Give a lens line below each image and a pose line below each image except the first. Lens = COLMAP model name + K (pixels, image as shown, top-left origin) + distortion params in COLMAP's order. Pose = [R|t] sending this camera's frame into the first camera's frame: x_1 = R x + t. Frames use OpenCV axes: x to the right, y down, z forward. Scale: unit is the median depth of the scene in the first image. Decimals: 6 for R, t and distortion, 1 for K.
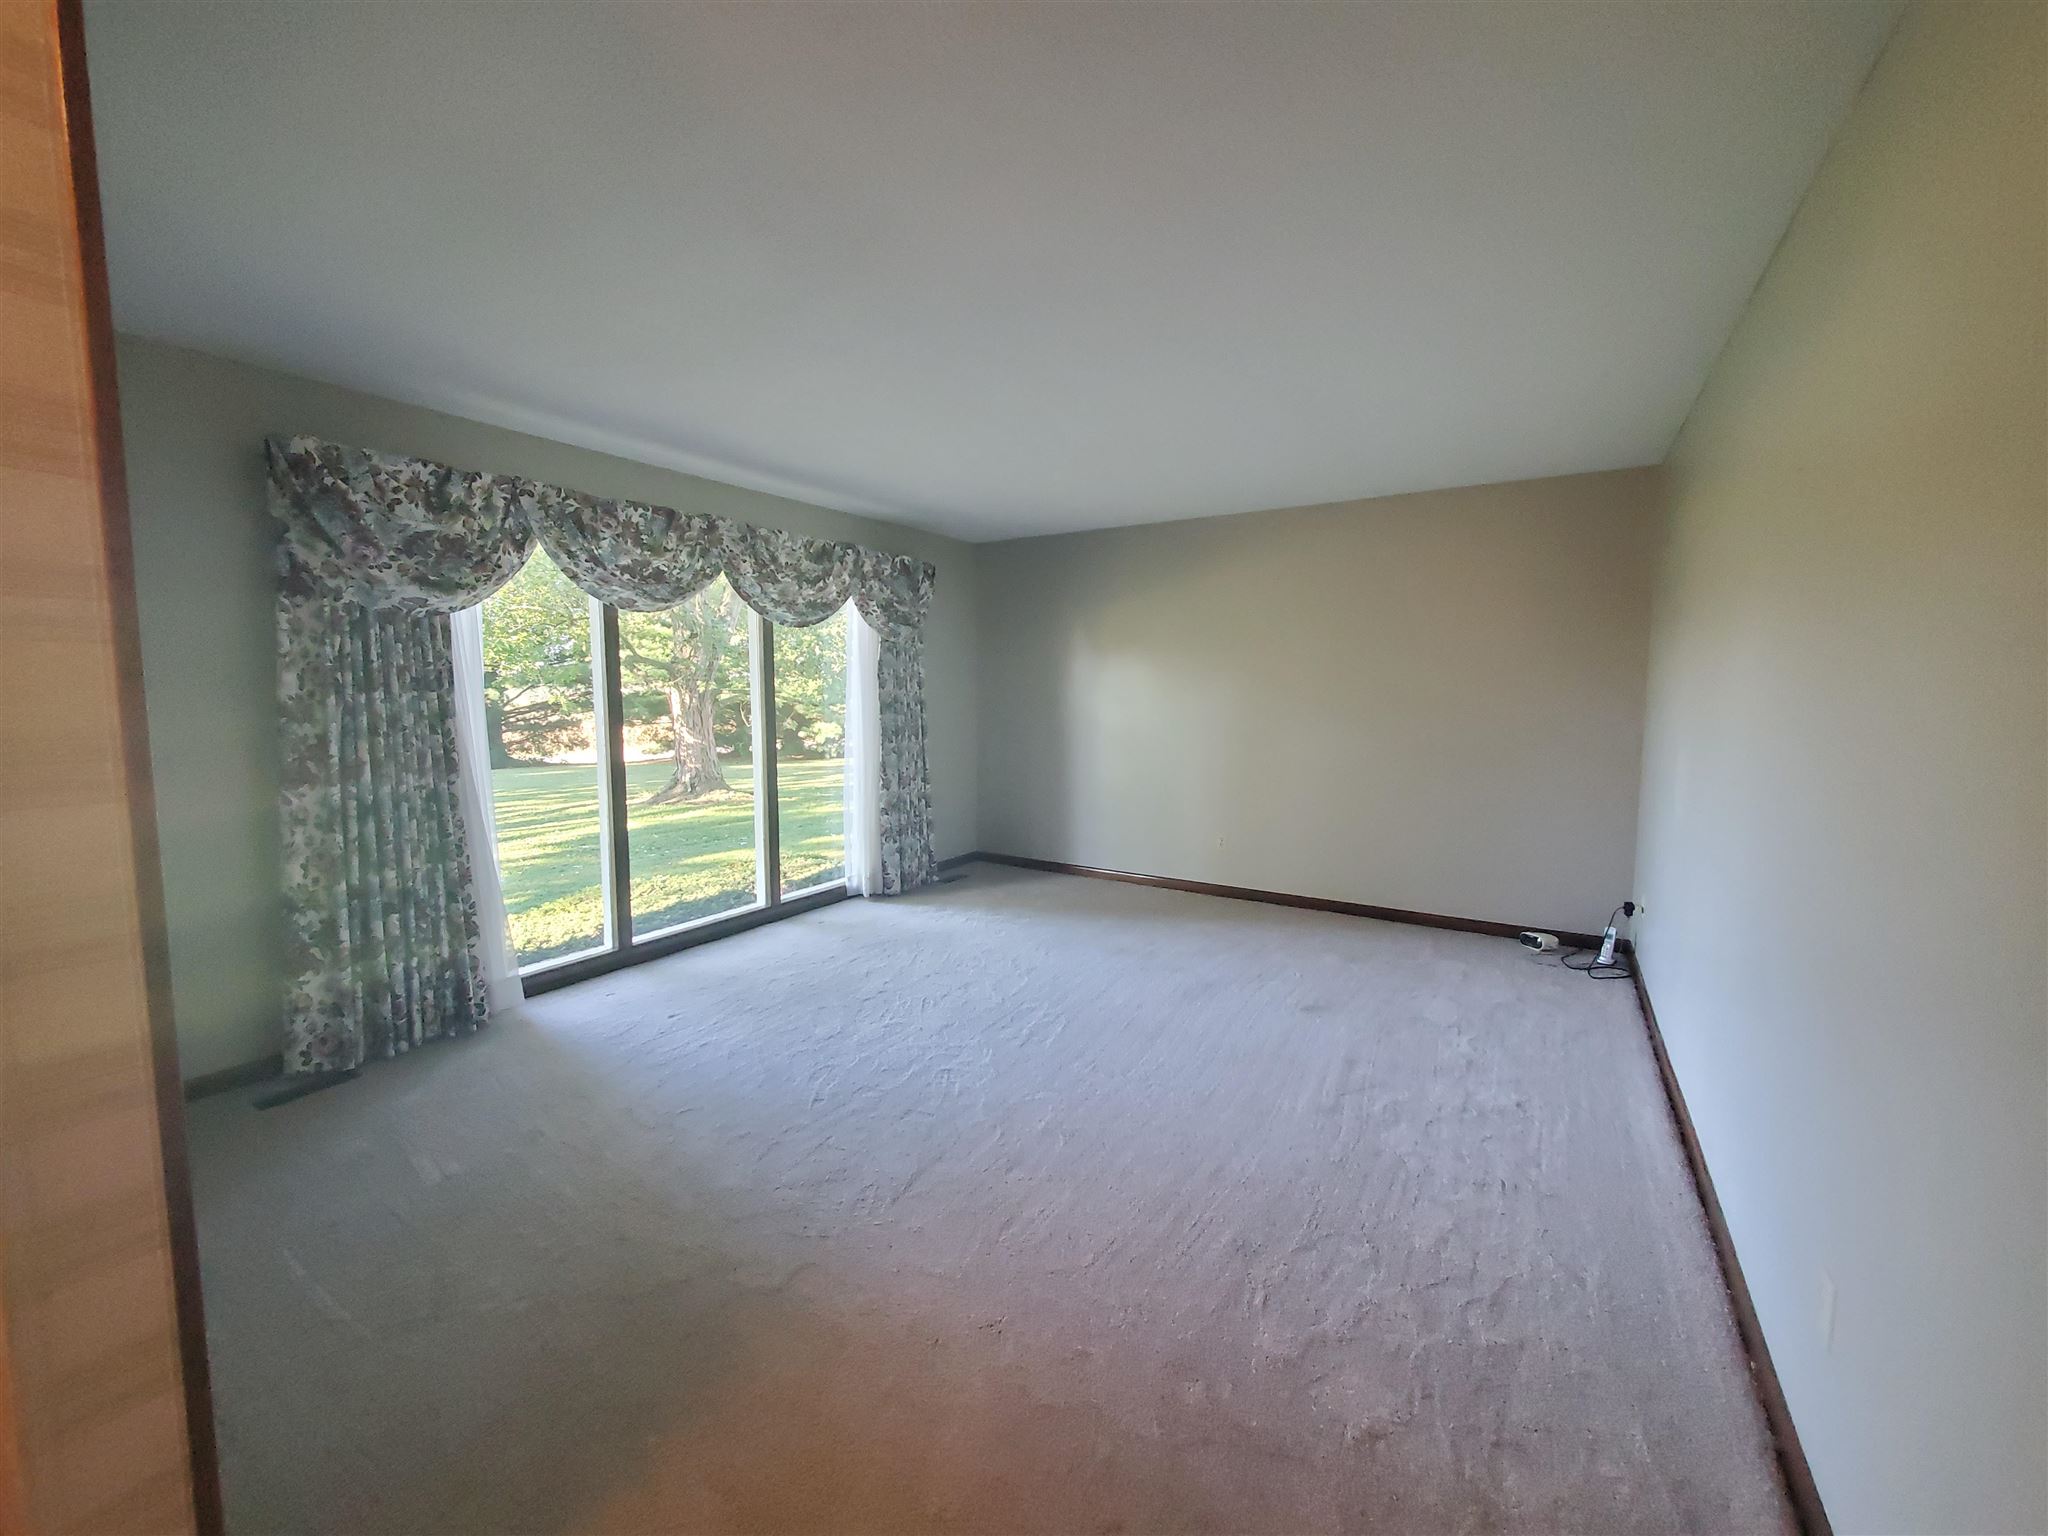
lens RADIAL K [[806.7, 0, 1025.6], [0, 806.7, 754.6], [0, 0, 1]] dist [0.003884, -0.000709]
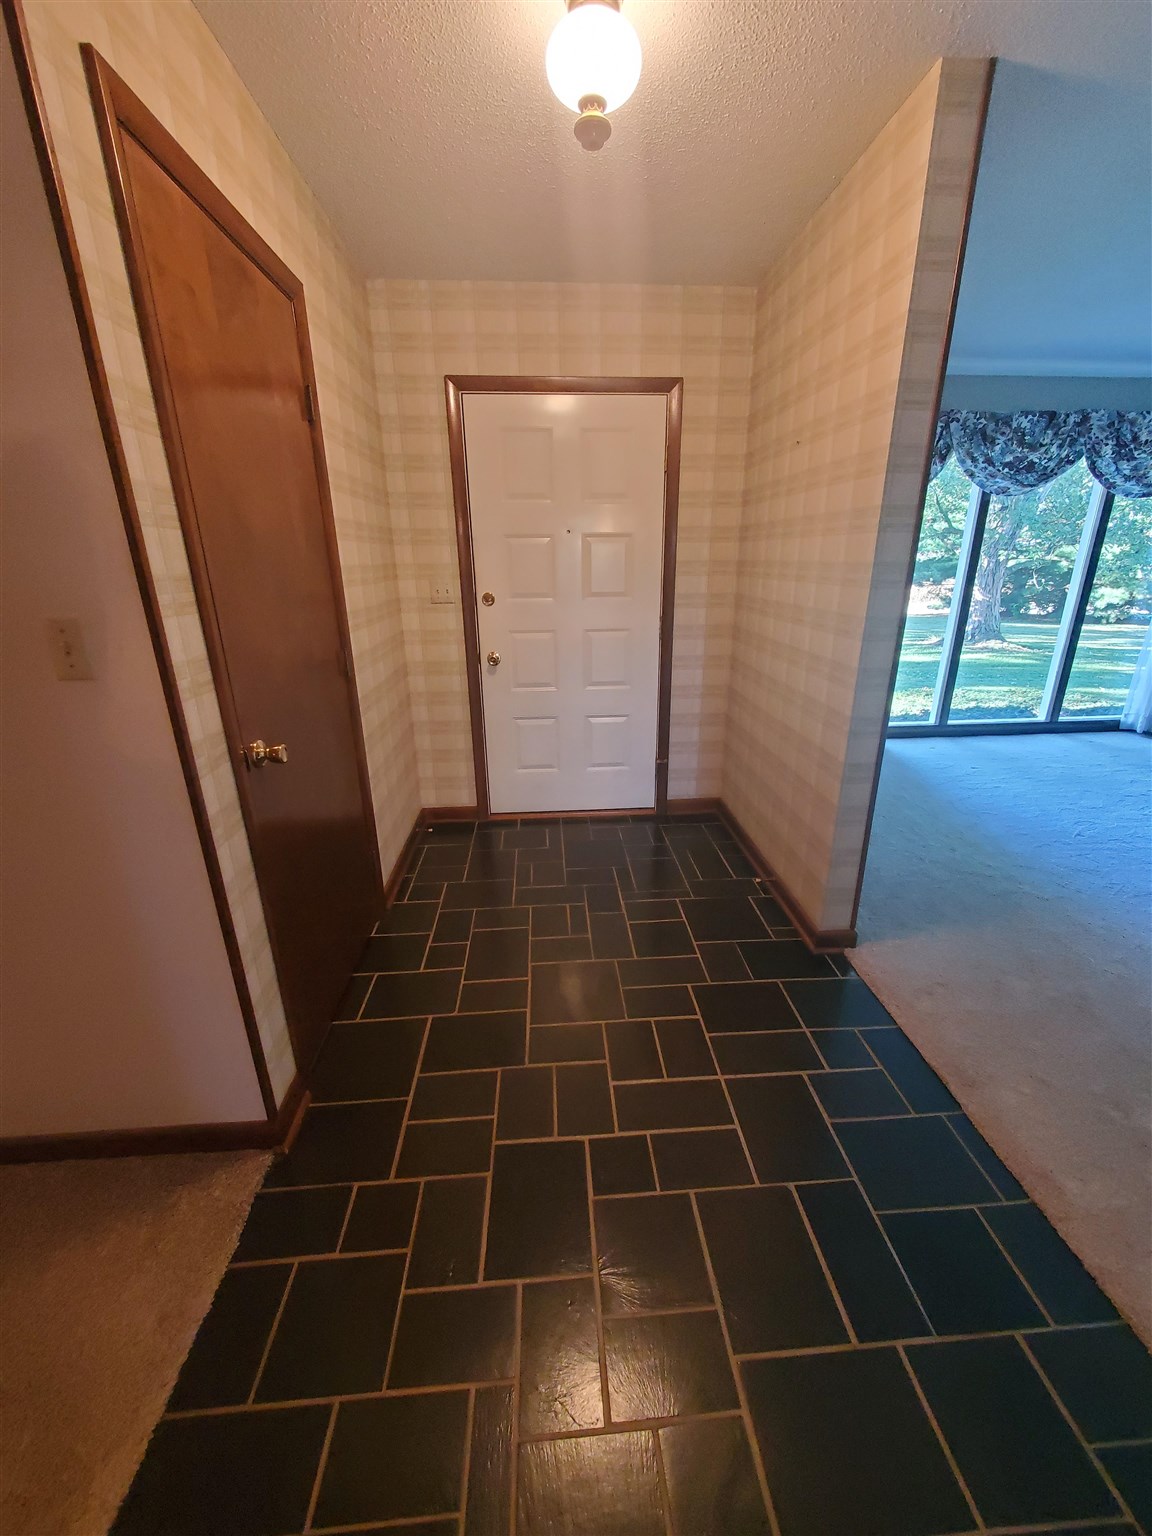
lens RADIAL K [[605.0, 0, 593.6], [0, 605.0, 766.7], [0, 0, 1]] dist [0.003884, -0.000709]
pose [[0.602939, 0.257568, -0.755065, 0.014117], [-0.059969, 0.958404, 0.279044, 0.027060], [0.795530, -0.122966, 0.593305, -0.275181]]
